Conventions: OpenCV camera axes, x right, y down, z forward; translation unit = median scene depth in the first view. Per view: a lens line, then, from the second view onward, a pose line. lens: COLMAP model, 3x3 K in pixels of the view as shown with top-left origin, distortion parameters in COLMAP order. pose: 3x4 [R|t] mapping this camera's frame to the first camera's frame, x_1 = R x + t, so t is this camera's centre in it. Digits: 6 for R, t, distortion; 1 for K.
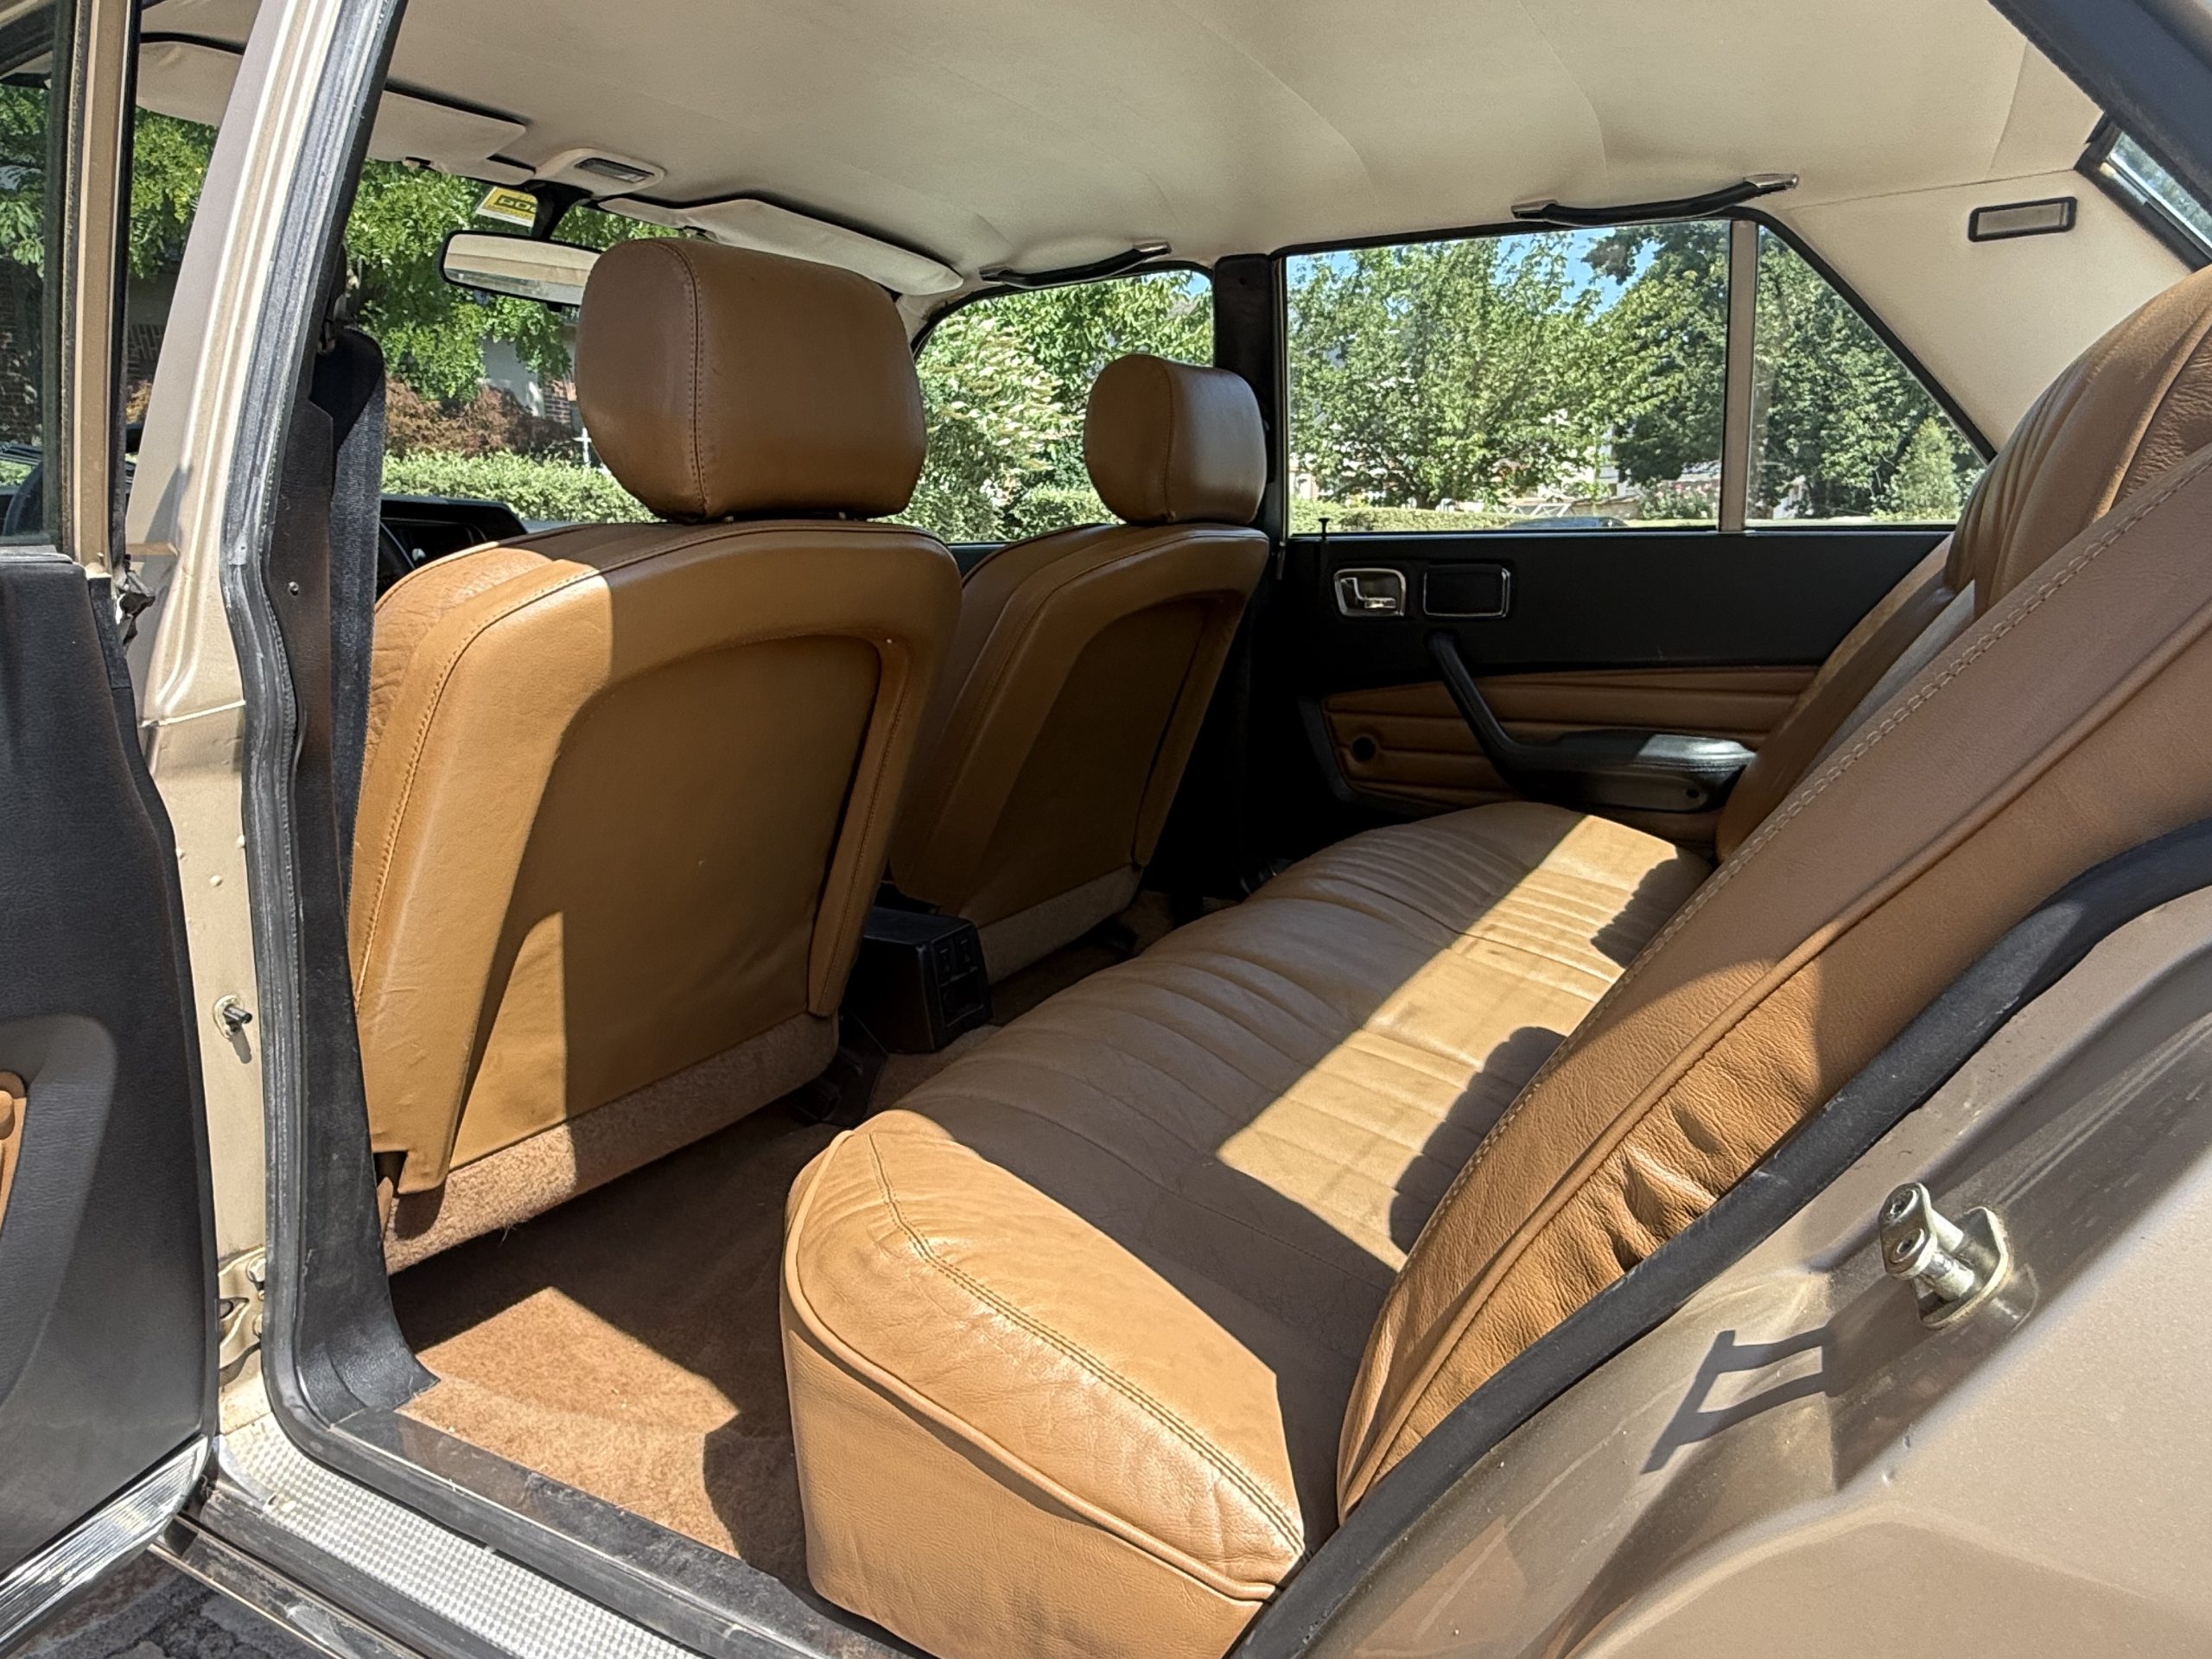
lens RADIAL K [[1411.0, 0, 1096.7], [0, 1411.0, 826.1], [0, 0, 1]] dist [0.010615, -0.002979]
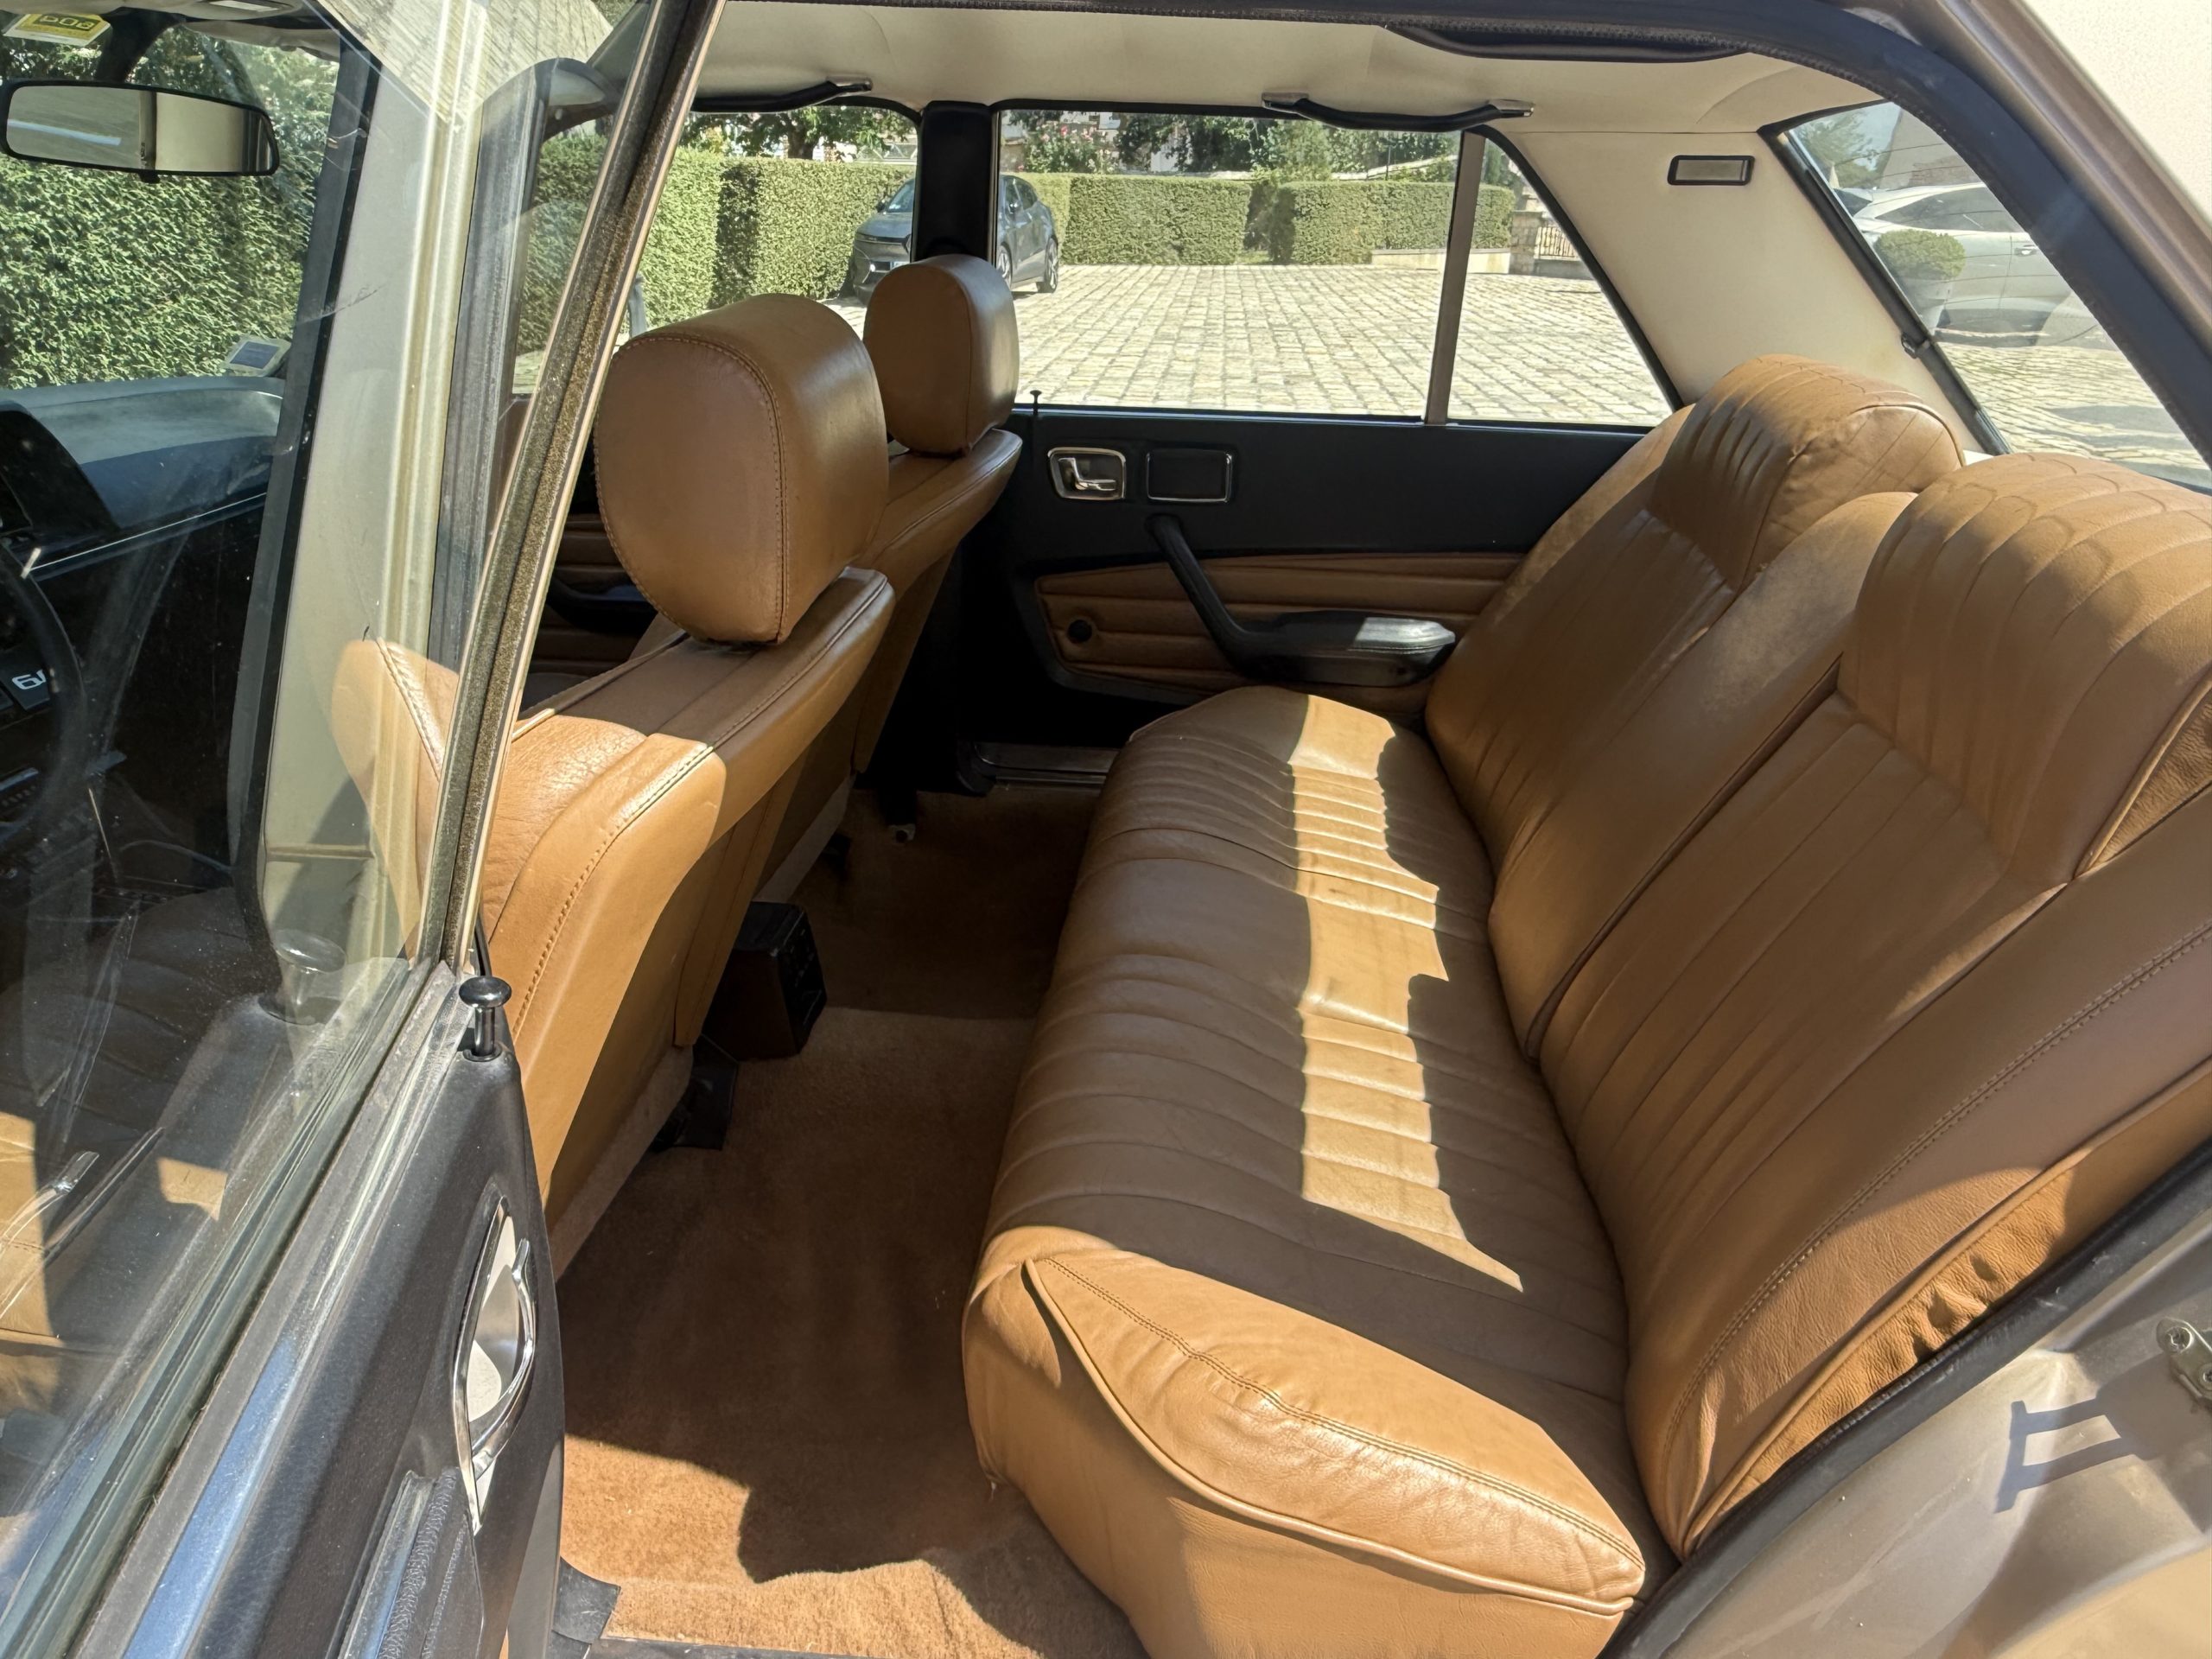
lens RADIAL K [[1572.2, 0, 1130.3], [0, 1572.2, 845.5], [0, 0, 1]] dist [0.010773, 0.003969]
pose [[0.910447, -0.129273, 0.392906, -0.320305], [0.047324, 0.976224, 0.211537, -0.199055], [-0.410910, -0.173999, 0.894917, -0.009054]]
